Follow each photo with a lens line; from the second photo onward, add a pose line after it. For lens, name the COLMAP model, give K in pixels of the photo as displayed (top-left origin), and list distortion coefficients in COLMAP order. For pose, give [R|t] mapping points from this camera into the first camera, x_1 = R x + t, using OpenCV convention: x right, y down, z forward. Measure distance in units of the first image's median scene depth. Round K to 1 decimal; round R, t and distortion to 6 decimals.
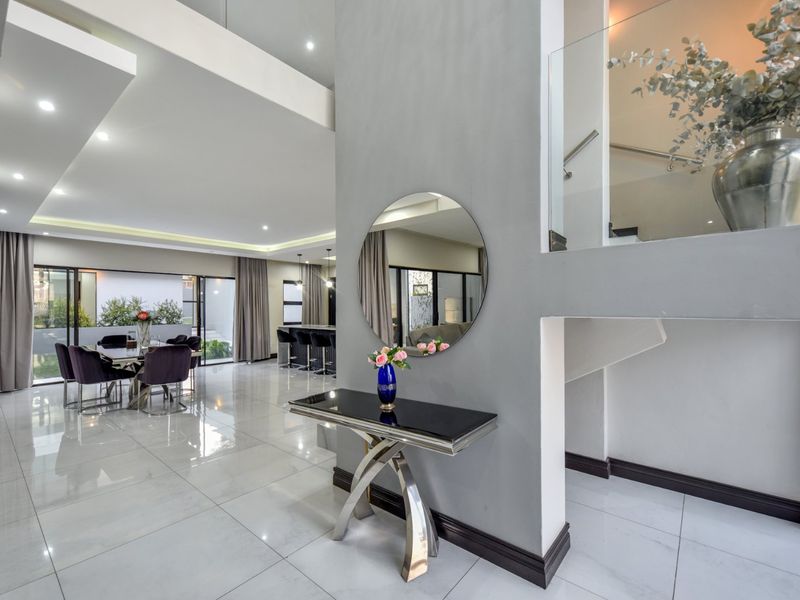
lens RADIAL K [[340.9, 0, 399.9], [0, 340.9, 305.6], [0, 0, 1]] dist [0.018749, -0.009297]
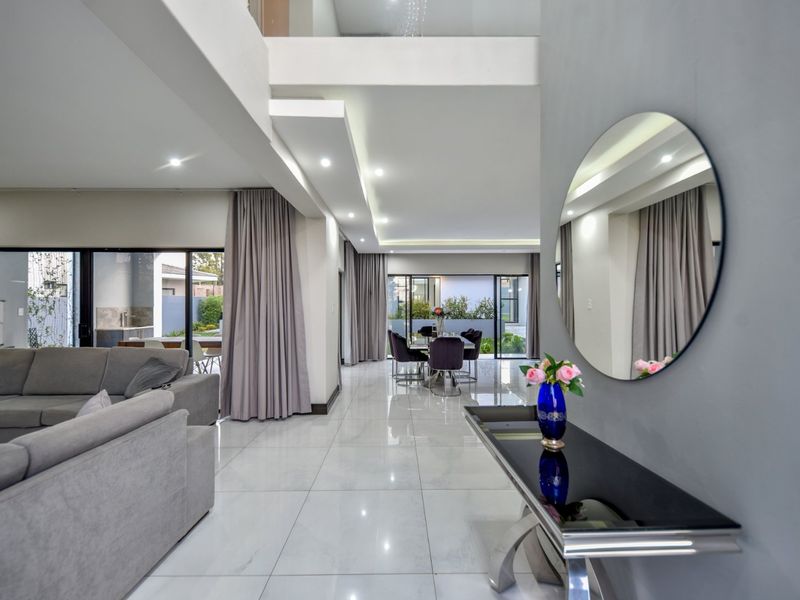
lens RADIAL K [[352.1, 0, 399.5], [0, 352.1, 302.5], [0, 0, 1]] dist [0.028222, -0.000058]
pose [[0.666494, -0.002672, -0.745505, 0.087971], [0.002650, 0.999996, -0.001215, 0.001095], [0.745506, -0.001166, 0.666498, 0.077897]]
